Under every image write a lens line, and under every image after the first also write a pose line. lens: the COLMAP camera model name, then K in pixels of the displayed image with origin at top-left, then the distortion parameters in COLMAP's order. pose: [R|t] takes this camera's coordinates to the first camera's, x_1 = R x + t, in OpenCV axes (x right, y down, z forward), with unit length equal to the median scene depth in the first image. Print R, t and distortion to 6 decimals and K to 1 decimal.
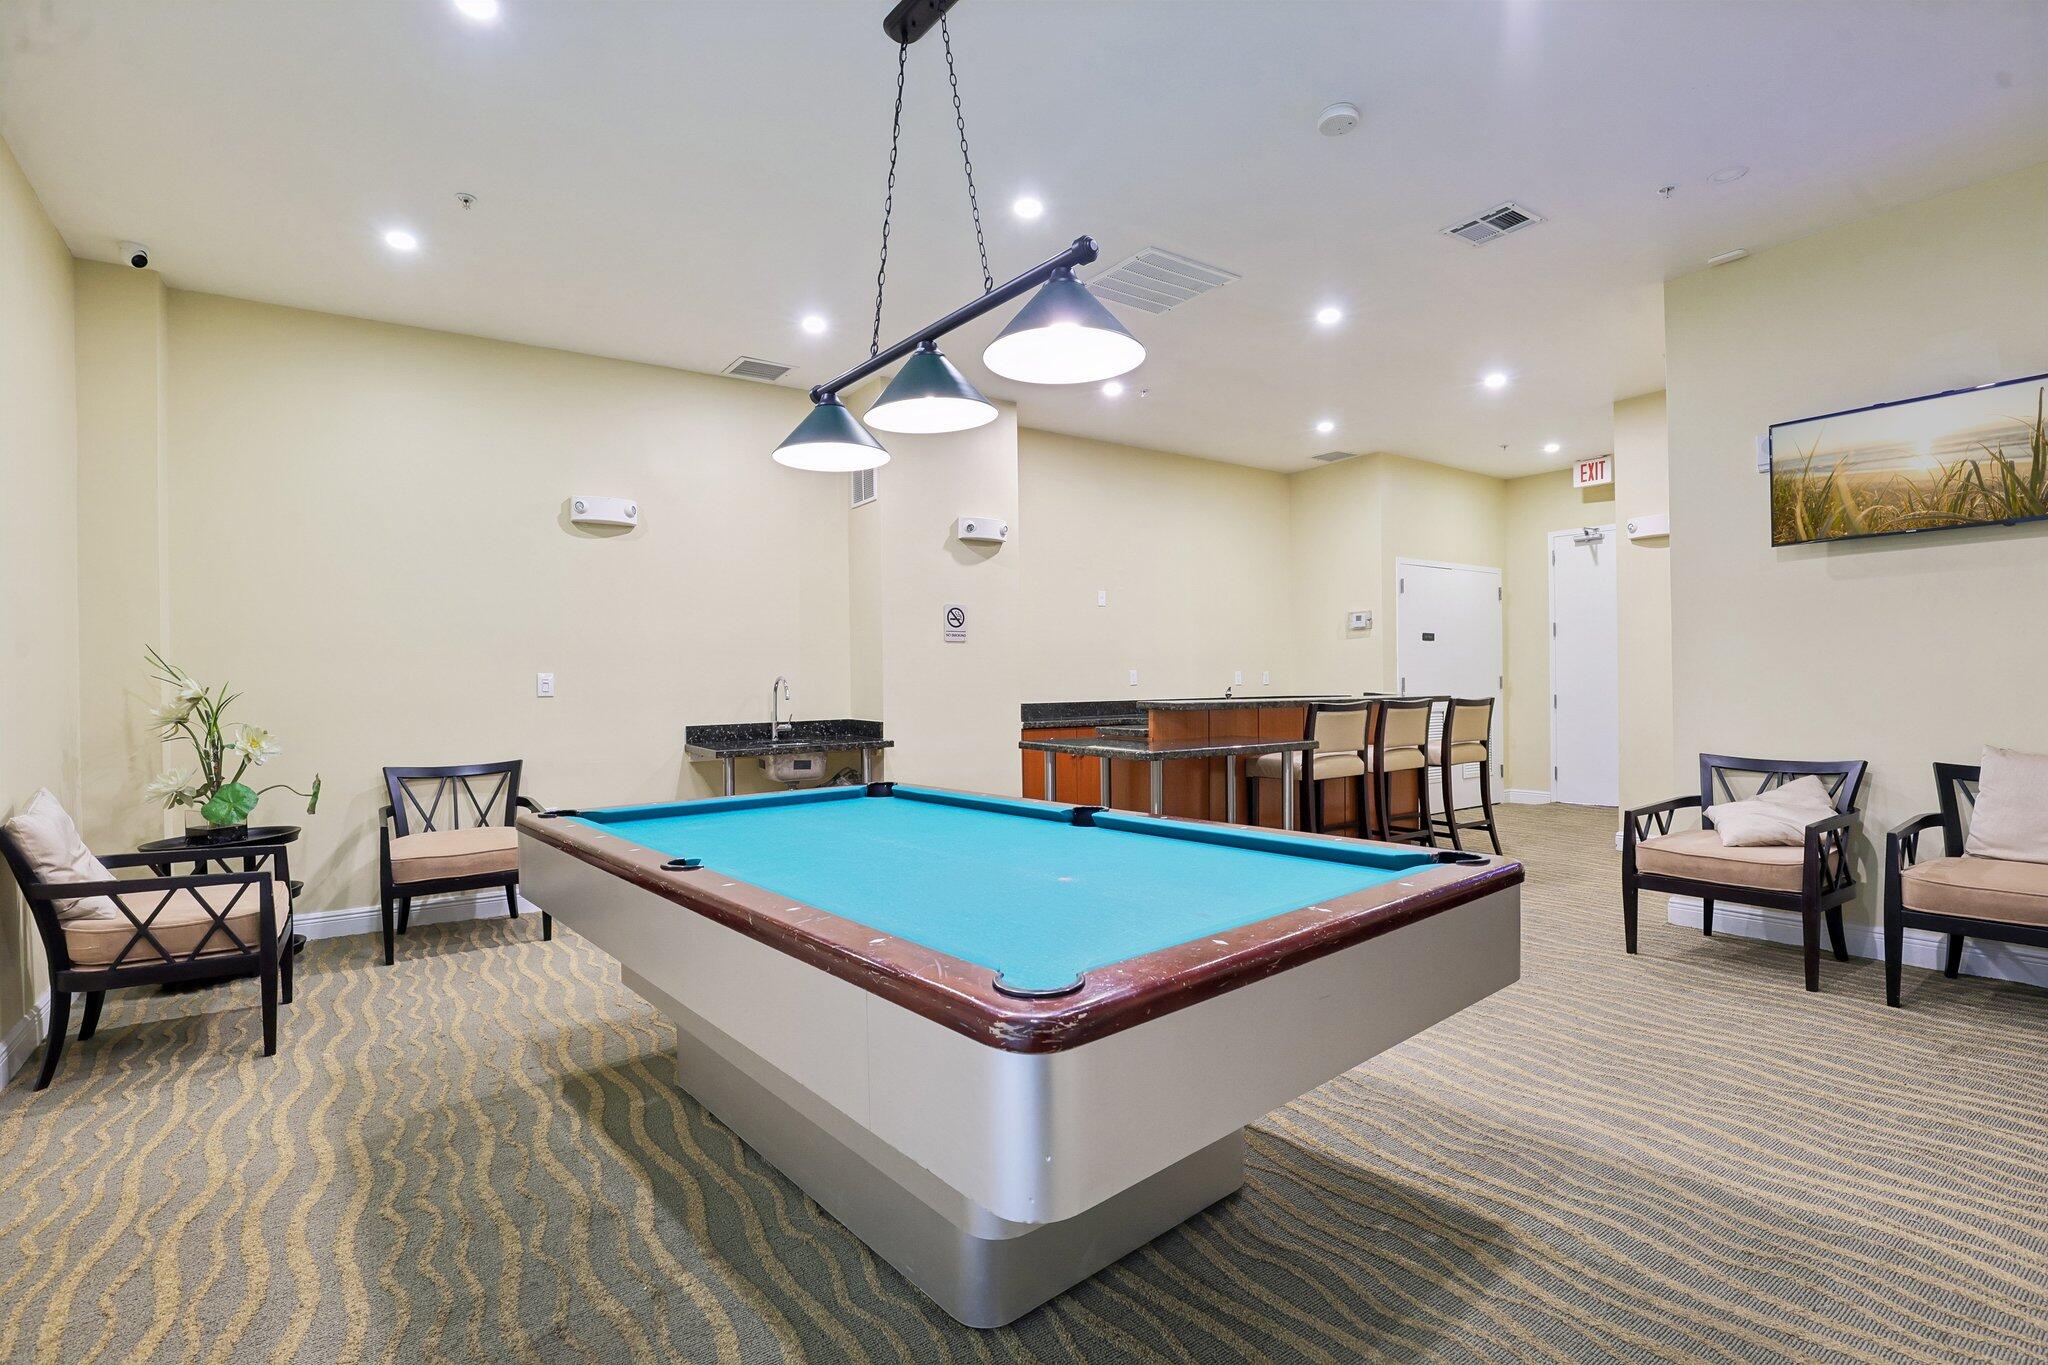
lens RADIAL K [[944.5, 0, 1035.9], [0, 944.5, 689.9], [0, 0, 1]] dist [-0.033042, 0.005758]
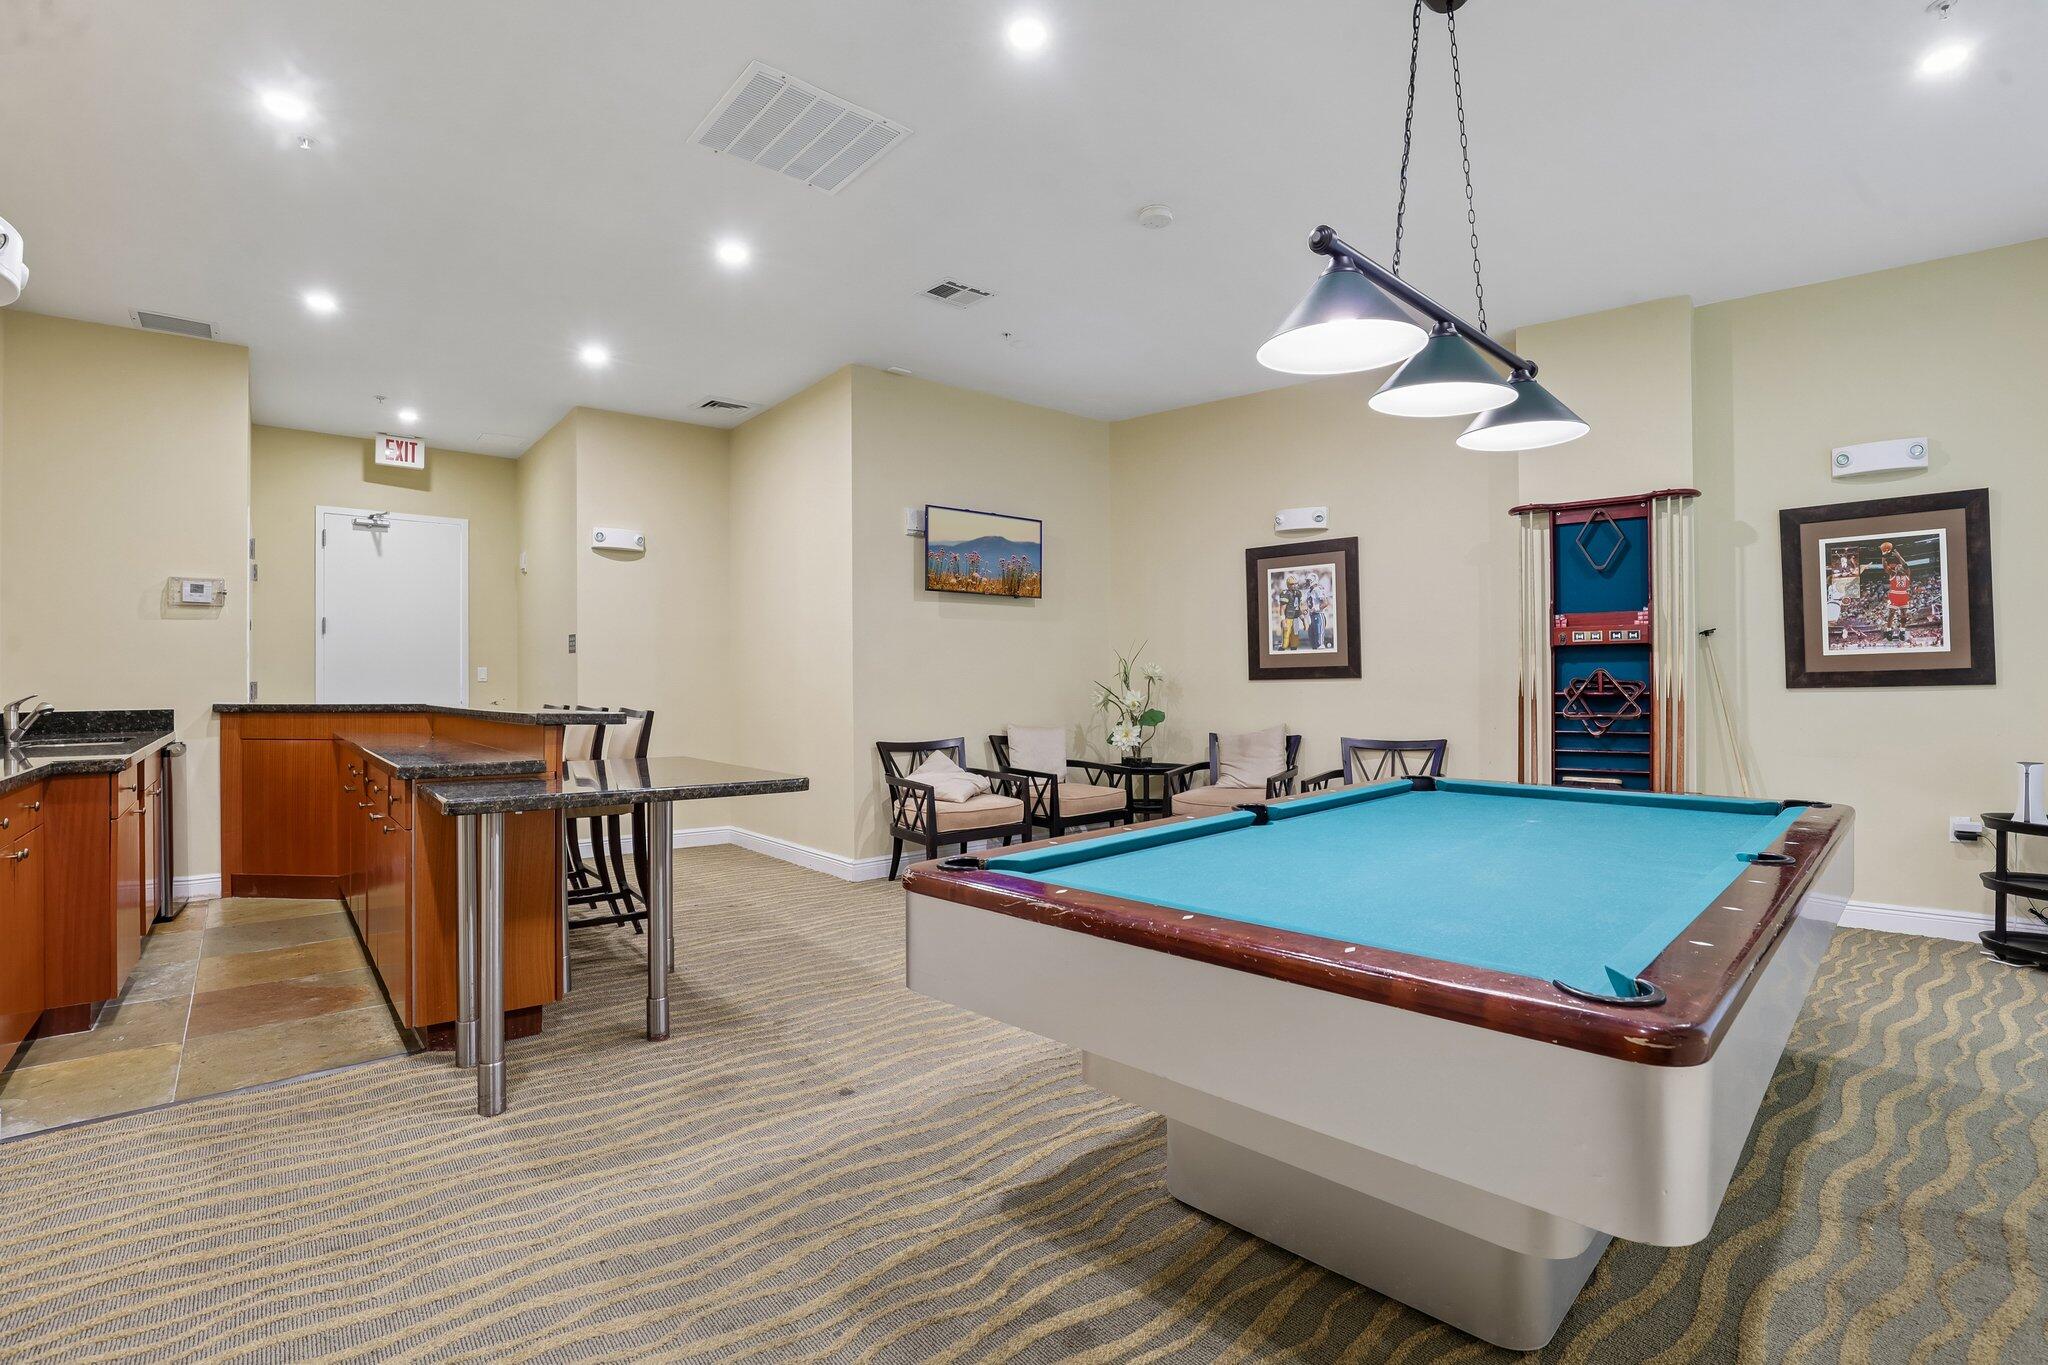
lens RADIAL K [[944.5, 0, 1035.9], [0, 944.5, 689.9], [0, 0, 1]] dist [-0.033042, 0.005758]
pose [[-0.088035, 0.008356, 0.996082, -0.333787], [-0.002155, 0.999961, -0.008579, -0.002809], [-0.996115, -0.002902, -0.088013, 0.485375]]
